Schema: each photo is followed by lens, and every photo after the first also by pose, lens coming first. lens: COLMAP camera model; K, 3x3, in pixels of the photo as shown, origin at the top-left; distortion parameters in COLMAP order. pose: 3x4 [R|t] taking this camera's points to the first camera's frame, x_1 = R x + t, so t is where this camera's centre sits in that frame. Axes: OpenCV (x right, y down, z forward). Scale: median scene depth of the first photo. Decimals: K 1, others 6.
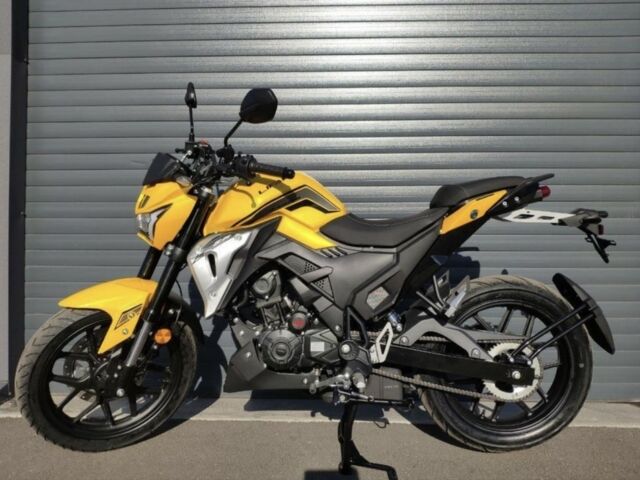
lens RADIAL K [[531.8, 0, 320.0], [0, 531.8, 240.0], [0, 0, 1]] dist [0.138570, -0.233737]
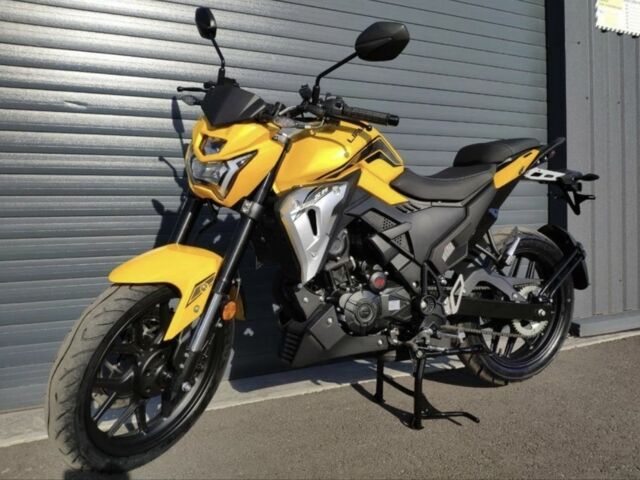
lens RADIAL K [[531.8, 0, 320.0], [0, 531.8, 240.0], [0, 0, 1]] dist [0.138570, -0.233737]
pose [[0.882779, -0.036887, 0.468338, -0.569778], [0.016707, 0.998747, 0.047173, 0.033568], [-0.469491, -0.033819, 0.882289, 0.214190]]
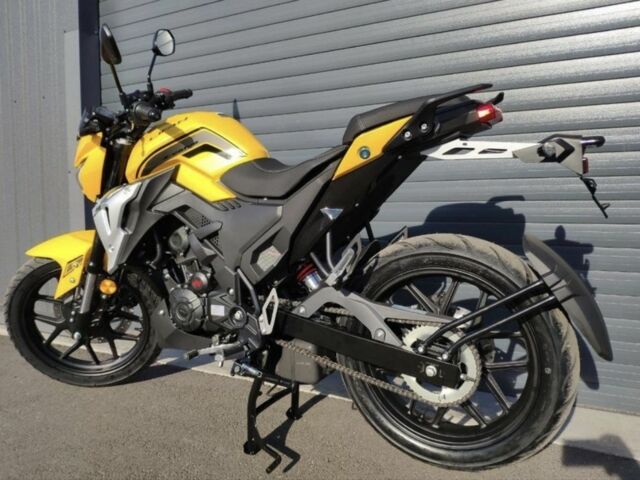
lens RADIAL K [[531.8, 0, 320.0], [0, 531.8, 240.0], [0, 0, 1]] dist [0.138570, -0.233737]
pose [[0.884315, 0.025316, -0.466204, 0.558994], [0.016384, 0.996231, 0.085175, 0.009050], [0.466604, -0.082960, 0.880567, 0.301217]]
